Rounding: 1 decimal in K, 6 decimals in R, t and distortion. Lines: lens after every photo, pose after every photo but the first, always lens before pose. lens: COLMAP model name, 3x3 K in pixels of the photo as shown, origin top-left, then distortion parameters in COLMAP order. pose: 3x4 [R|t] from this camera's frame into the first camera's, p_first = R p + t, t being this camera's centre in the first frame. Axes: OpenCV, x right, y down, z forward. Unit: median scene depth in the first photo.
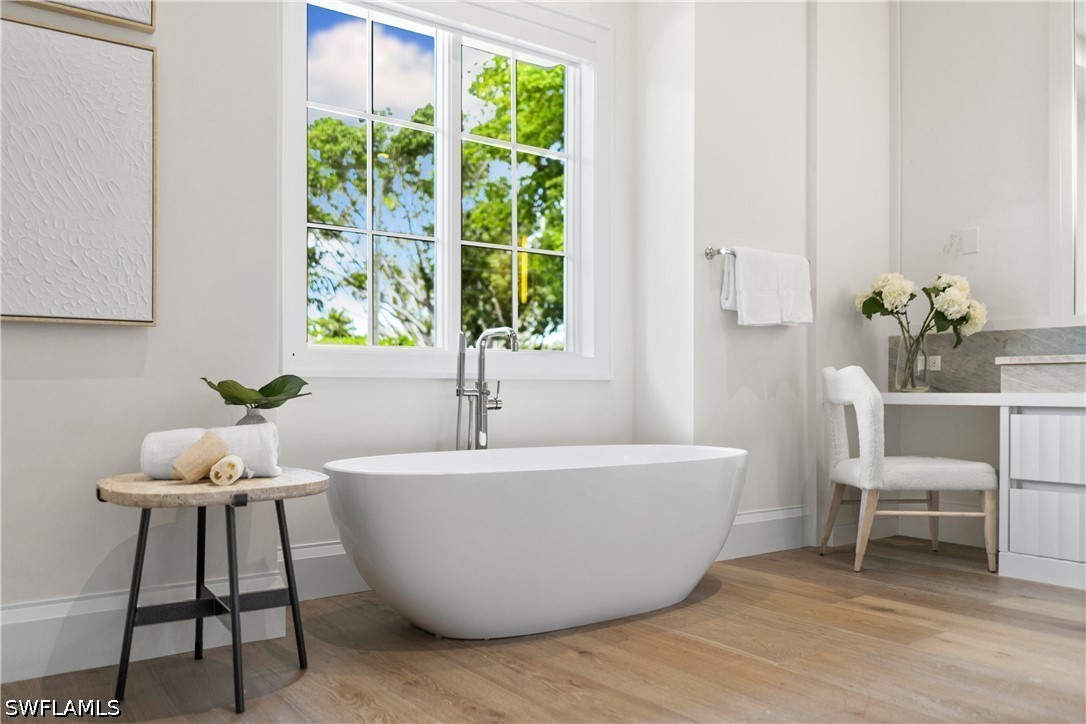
lens RADIAL K [[871.9, 0, 513.1], [0, 871.9, 395.5], [0, 0, 1]] dist [-0.008861, -0.001134]
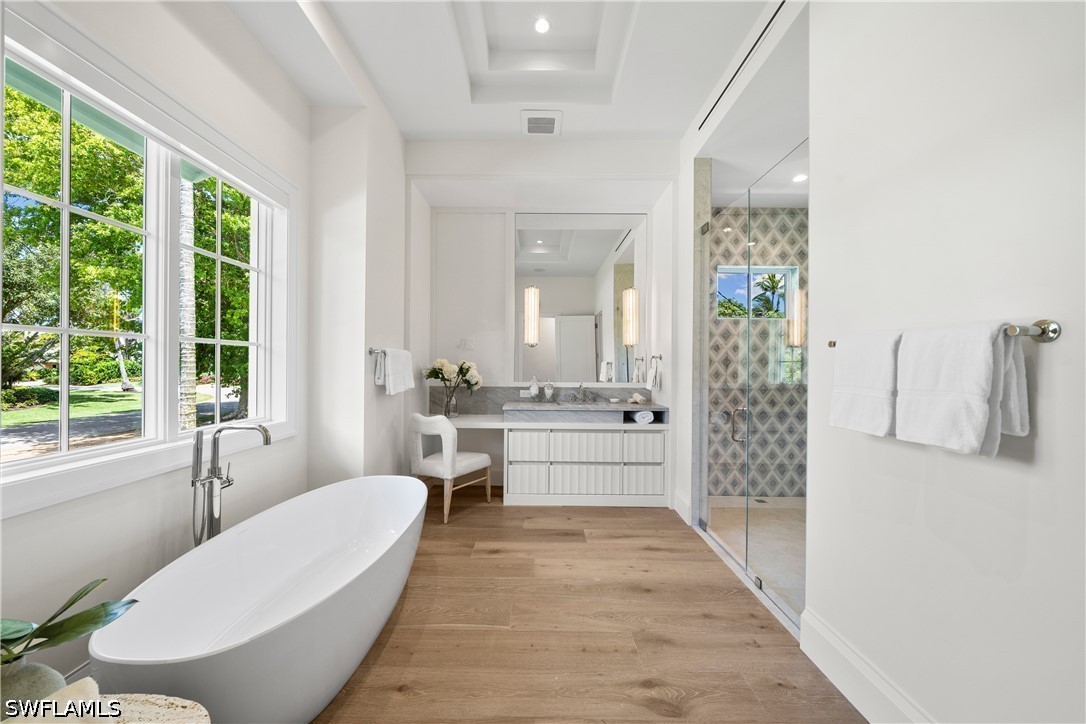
lens RADIAL K [[402.0, 0, 542.1], [0, 402.0, 362.4], [0, 0, 1]] dist [-0.002185, 0.000205]
pose [[0.575710, 0.004849, 0.817639, -0.225335], [-0.001053, 0.999986, -0.005190, -0.154012], [-0.817653, 0.002127, 0.575707, 0.340733]]
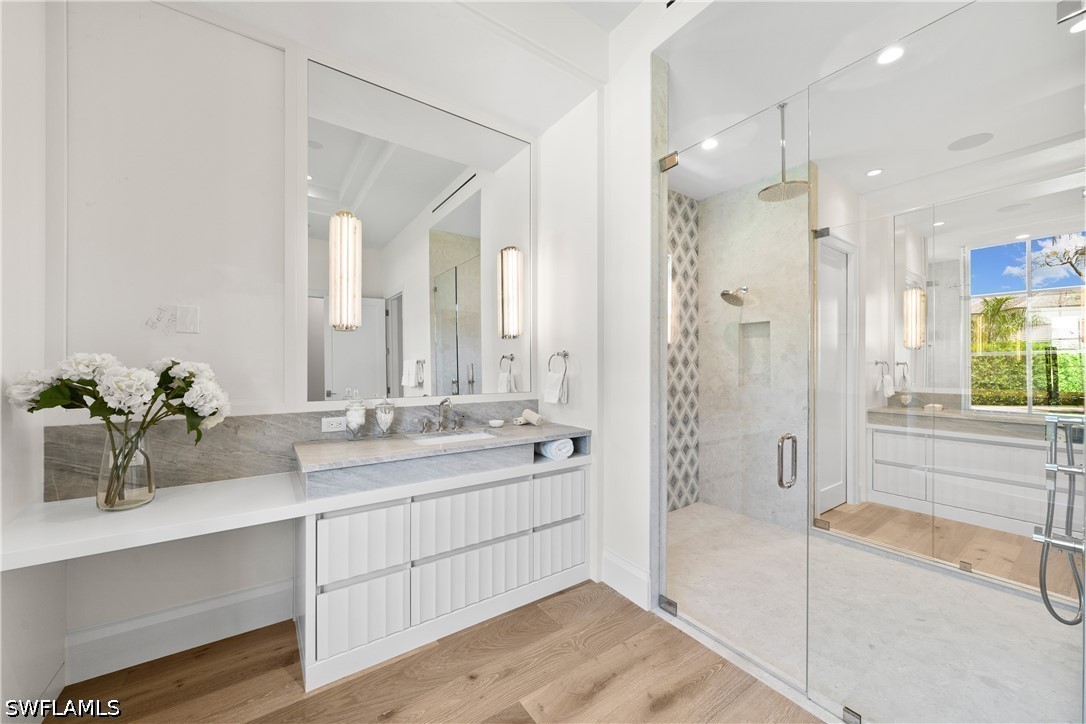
lens RADIAL K [[402.0, 0, 542.0], [0, 402.0, 364.6], [0, 0, 1]] dist [-0.002185, 0.000205]
pose [[0.005562, -0.001530, 0.999983, 0.124315], [0.002599, 0.999995, 0.001516, -0.157030], [-0.999981, 0.002590, 0.005566, 0.756480]]
